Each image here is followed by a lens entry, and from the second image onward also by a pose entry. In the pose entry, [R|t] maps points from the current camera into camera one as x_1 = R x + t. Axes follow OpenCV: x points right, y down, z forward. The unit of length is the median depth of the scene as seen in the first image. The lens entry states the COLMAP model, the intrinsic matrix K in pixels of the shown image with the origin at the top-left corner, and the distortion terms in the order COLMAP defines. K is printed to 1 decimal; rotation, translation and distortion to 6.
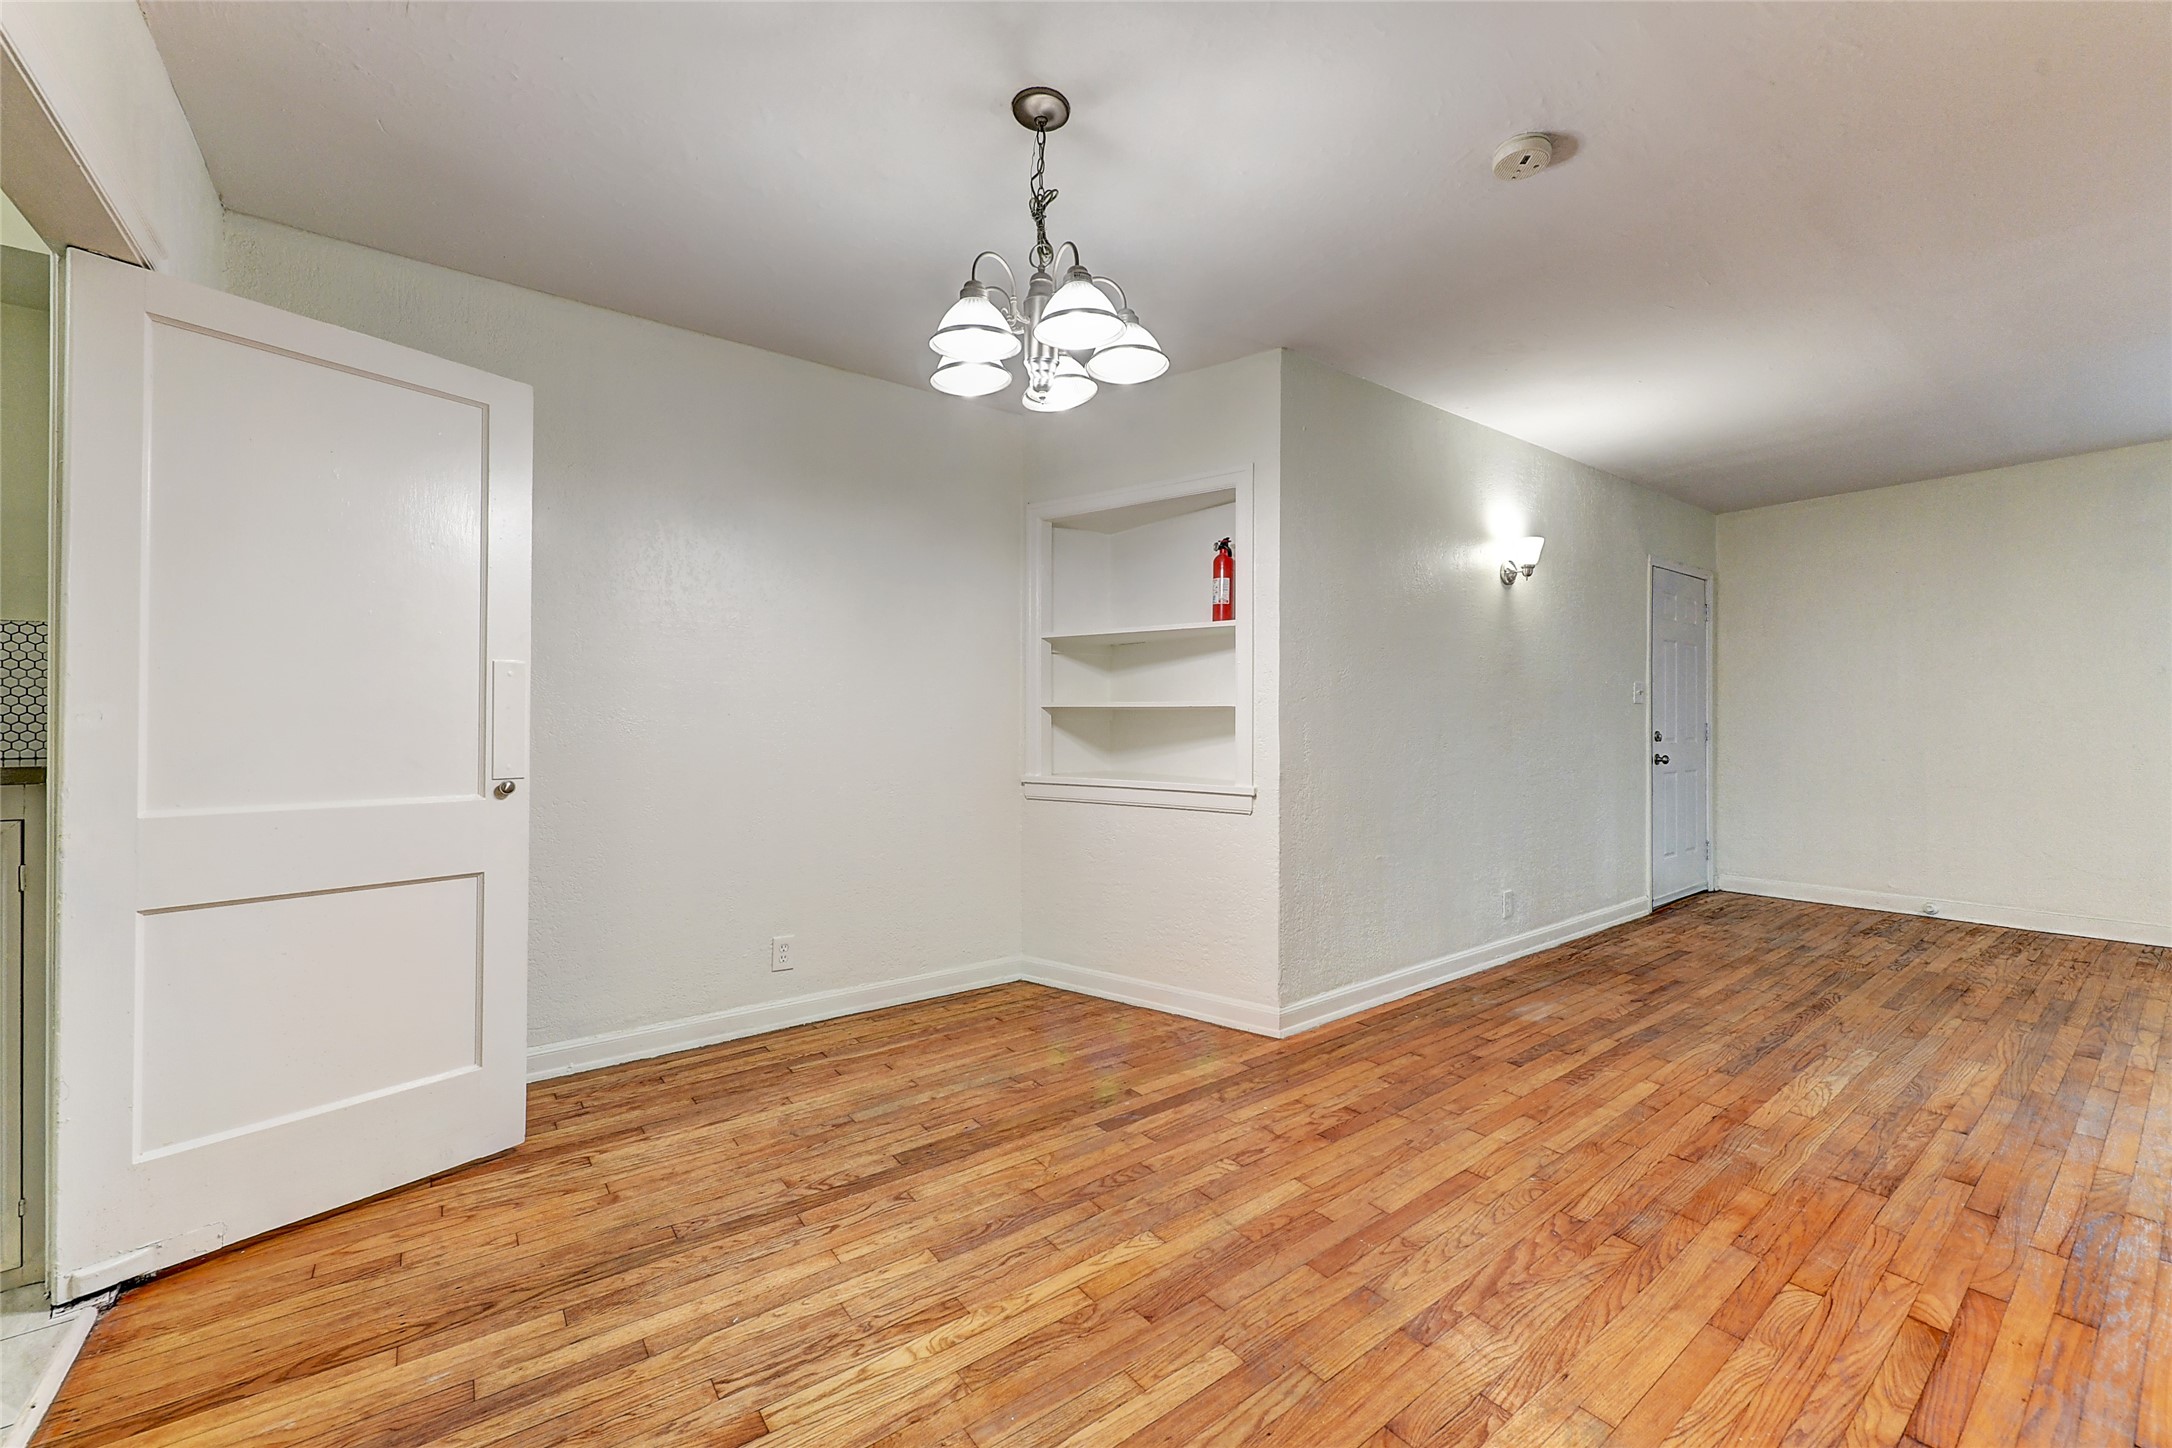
lens RADIAL K [[859.3, 0, 1089.0], [0, 859.3, 719.1], [0, 0, 1]] dist [0.000734, 0.000035]
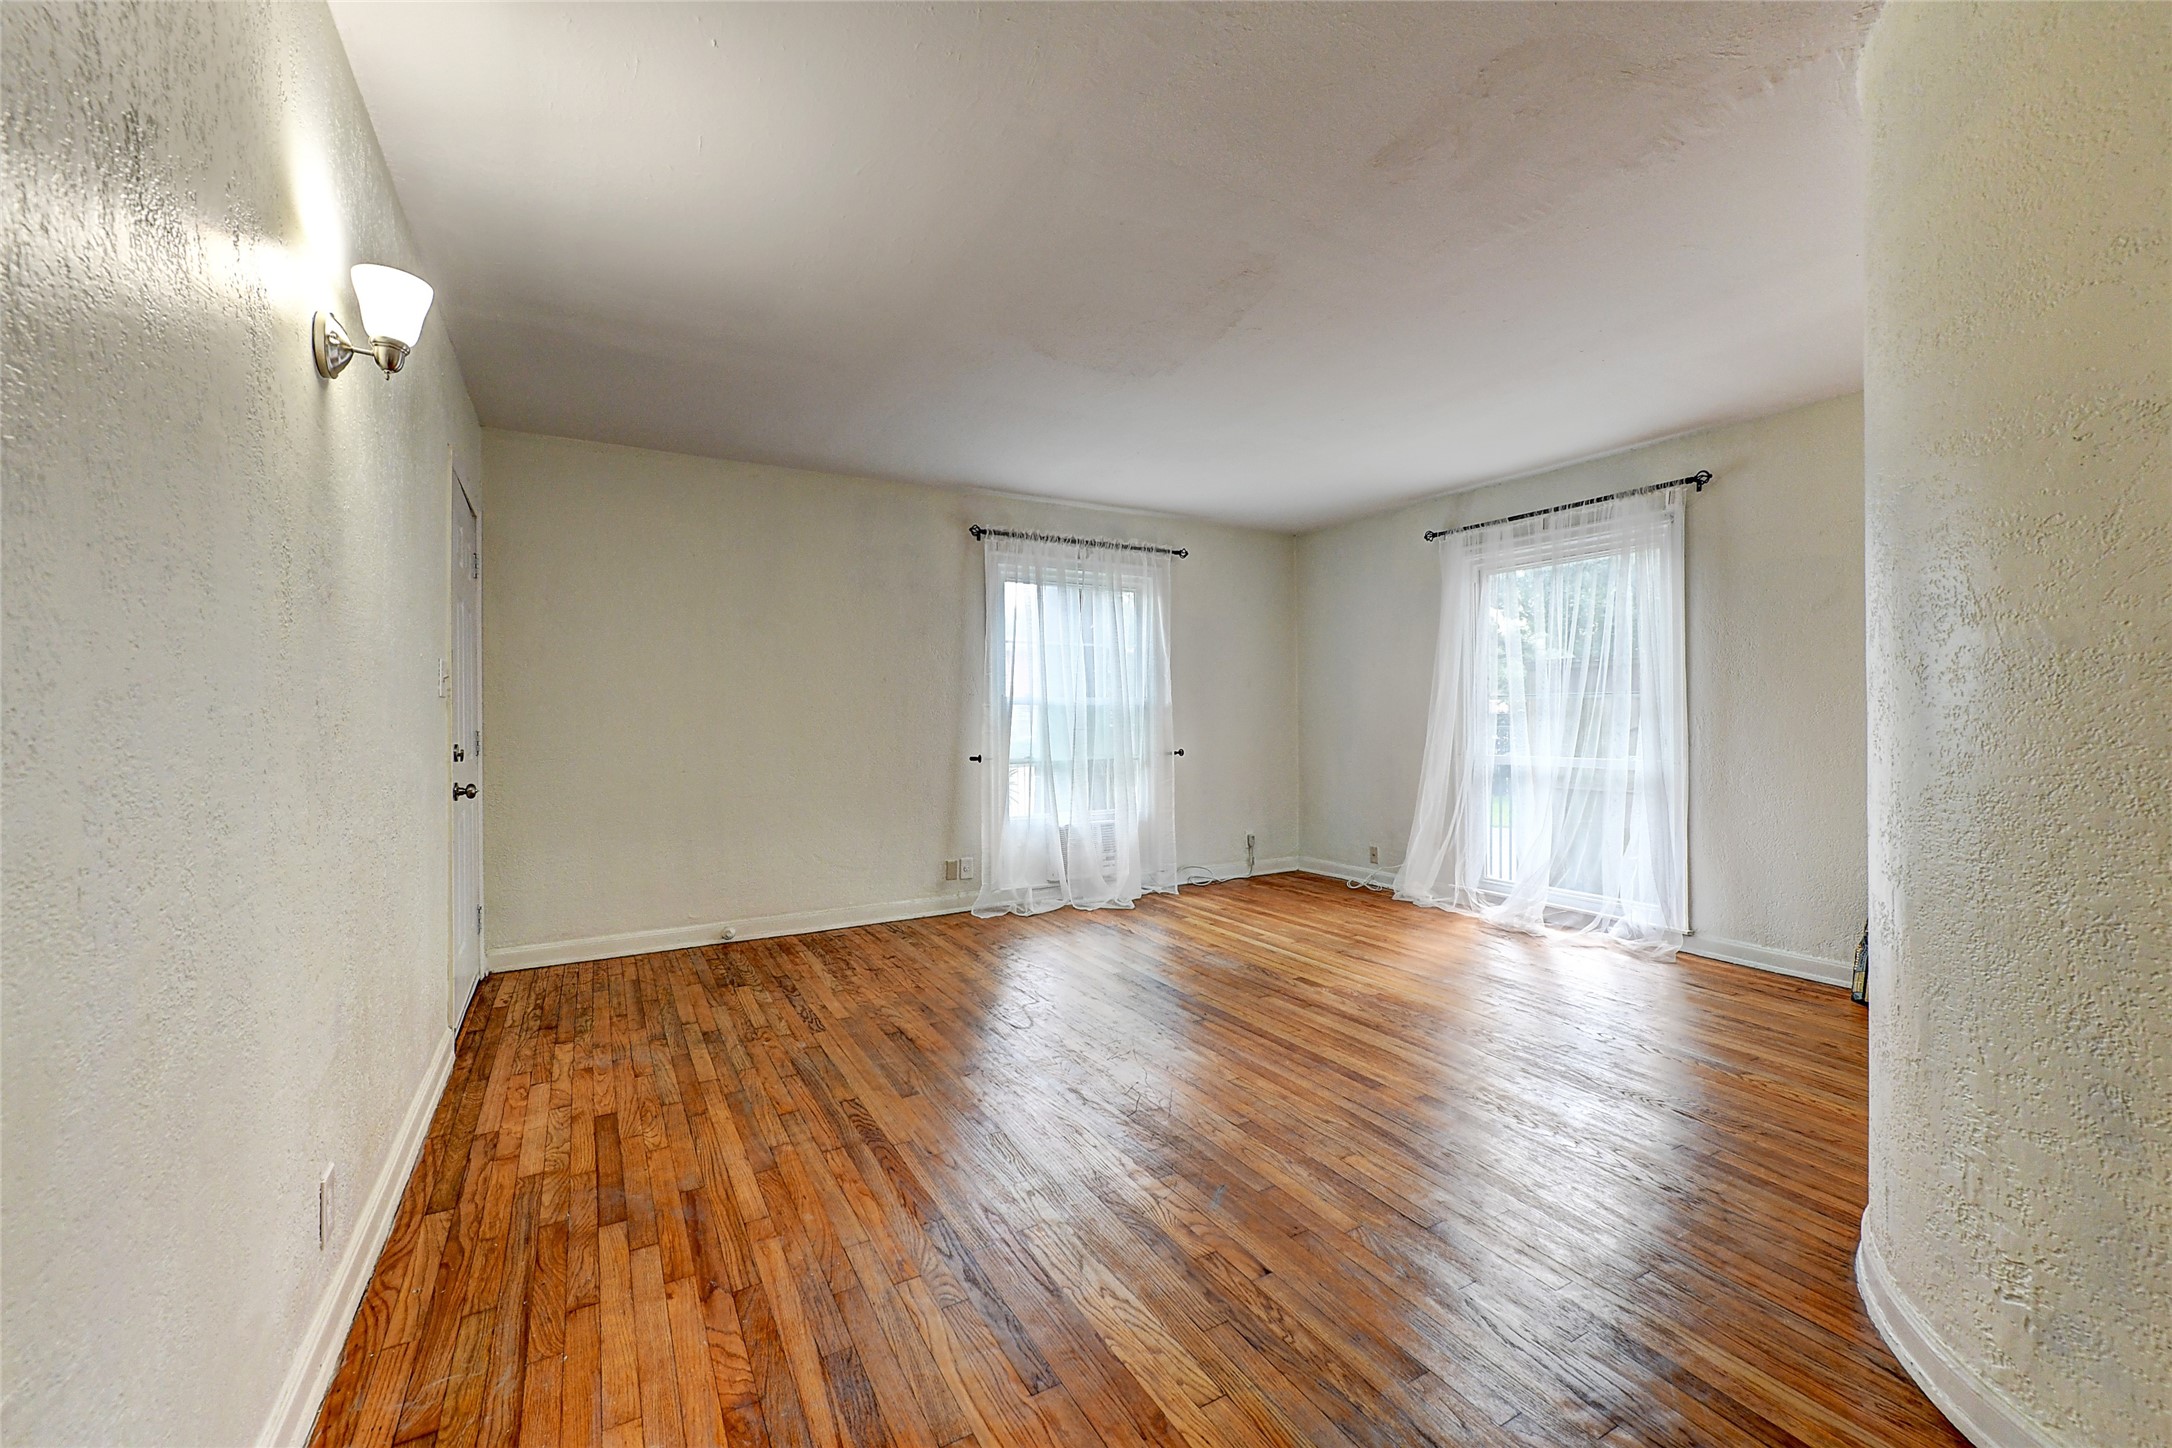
lens RADIAL K [[859.3, 0, 1090.0], [0, 859.3, 718.4], [0, 0, 1]] dist [0.000734, 0.000035]
pose [[0.110883, 0.009217, 0.993791, 0.145853], [-0.000079, 0.999957, -0.009266, 0.002165], [-0.993833, 0.000949, 0.110879, 0.630461]]
